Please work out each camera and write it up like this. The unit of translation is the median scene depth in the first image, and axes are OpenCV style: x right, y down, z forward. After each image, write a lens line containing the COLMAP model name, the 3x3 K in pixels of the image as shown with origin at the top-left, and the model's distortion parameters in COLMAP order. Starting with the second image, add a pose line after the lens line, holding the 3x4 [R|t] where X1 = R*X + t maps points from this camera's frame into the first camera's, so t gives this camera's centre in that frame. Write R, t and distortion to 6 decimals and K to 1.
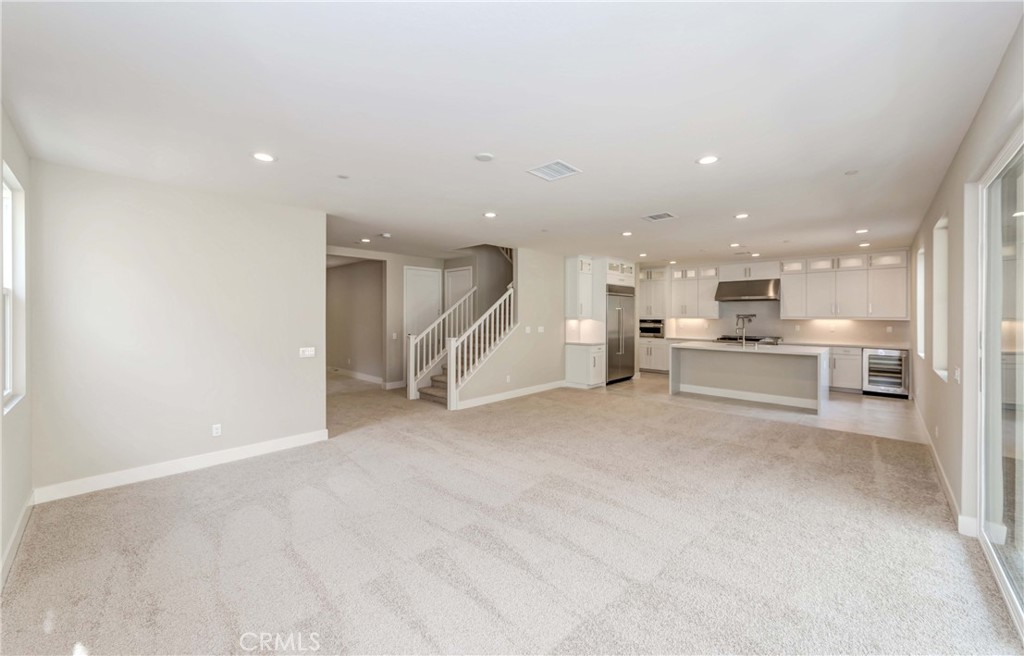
lens RADIAL K [[387.1, 0, 509.4], [0, 387.1, 315.5], [0, 0, 1]] dist [-0.001442, -0.000572]
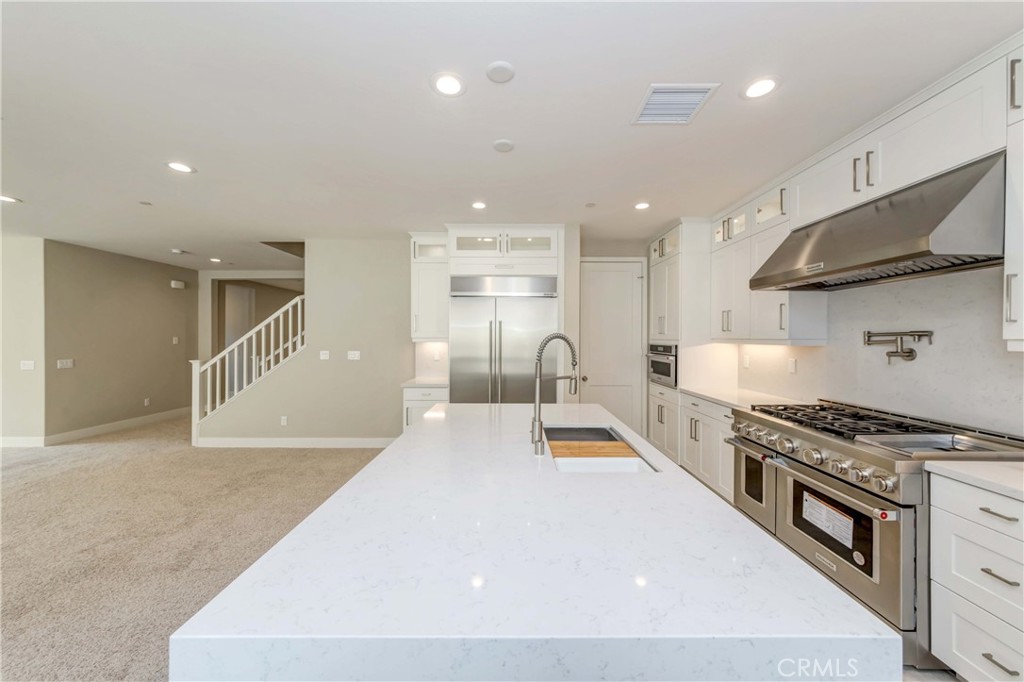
lens RADIAL K [[365.8, 0, 511.8], [0, 365.8, 338.2], [0, 0, 1]] dist [0.001481, 0.001156]
pose [[0.695066, 0.004148, -0.718934, 0.716536], [-0.005425, 0.999985, 0.000524, 0.004509], [0.718926, 0.003536, 0.695078, 0.744069]]
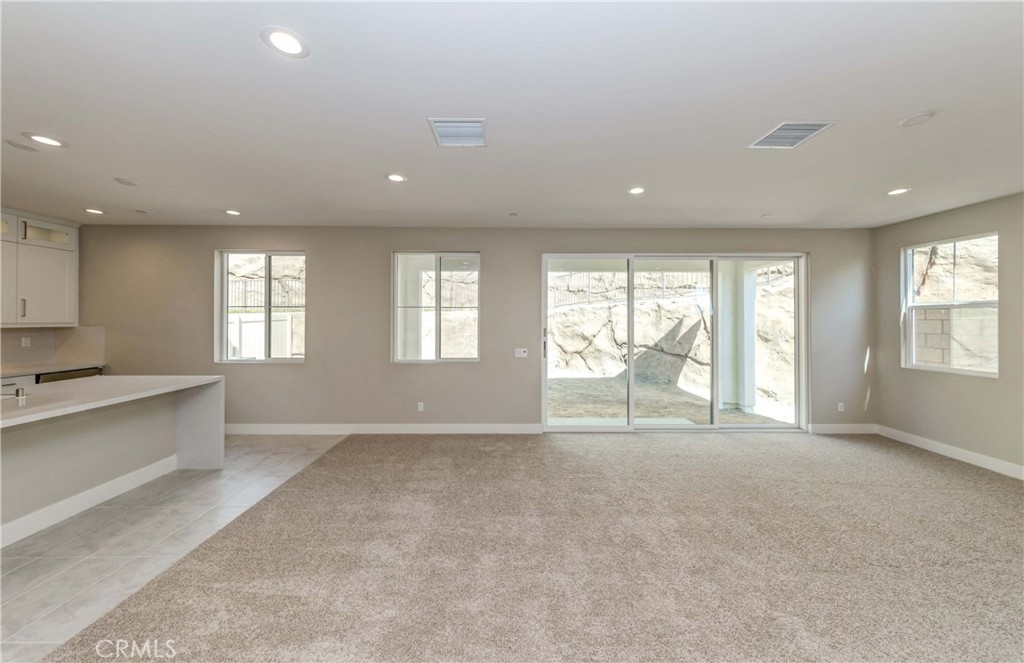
lens RADIAL K [[361.7, 0, 511.4], [0, 361.7, 320.4], [0, 0, 1]] dist [-0.000902, 0.000103]
pose [[-0.697527, -0.006518, 0.716528, -0.002364], [-0.001913, 0.999972, 0.007234, -0.004705], [-0.716556, 0.003675, -0.697520, 0.804972]]
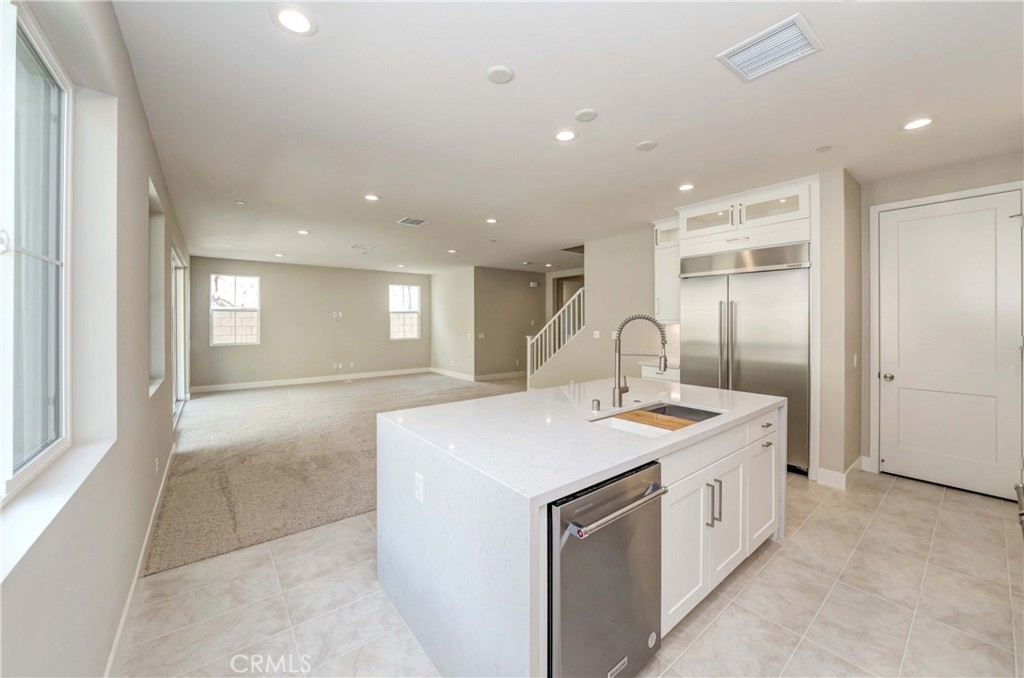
lens RADIAL K [[381.7, 0, 509.6], [0, 381.7, 321.3], [0, 0, 1]] dist [-0.001024, -0.000358]
pose [[-0.136666, 0.003391, -0.990611, 0.862129], [0.000382, 0.999994, 0.003370, 0.005270], [0.990617, 0.000082, -0.136666, 0.876709]]
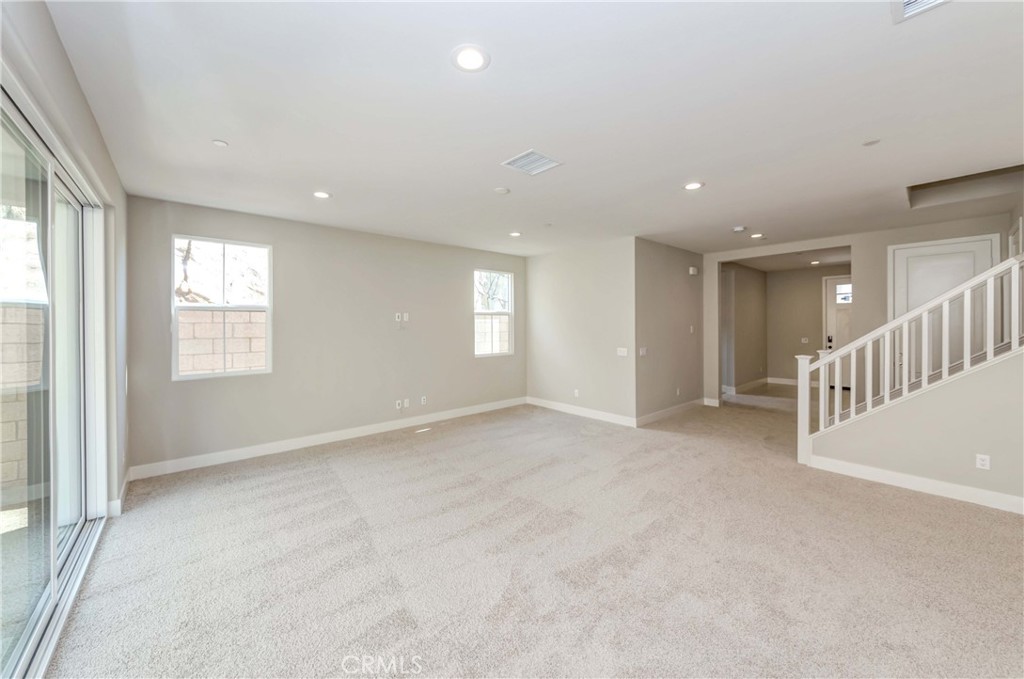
lens RADIAL K [[381.7, 0, 518.8], [0, 381.7, 324.2], [0, 0, 1]] dist [-0.001024, -0.000358]
pose [[-0.072583, 0.003588, -0.997356, 0.433943], [0.003227, 0.999989, 0.003363, -0.000441], [0.997357, -0.002975, -0.072594, 0.441682]]
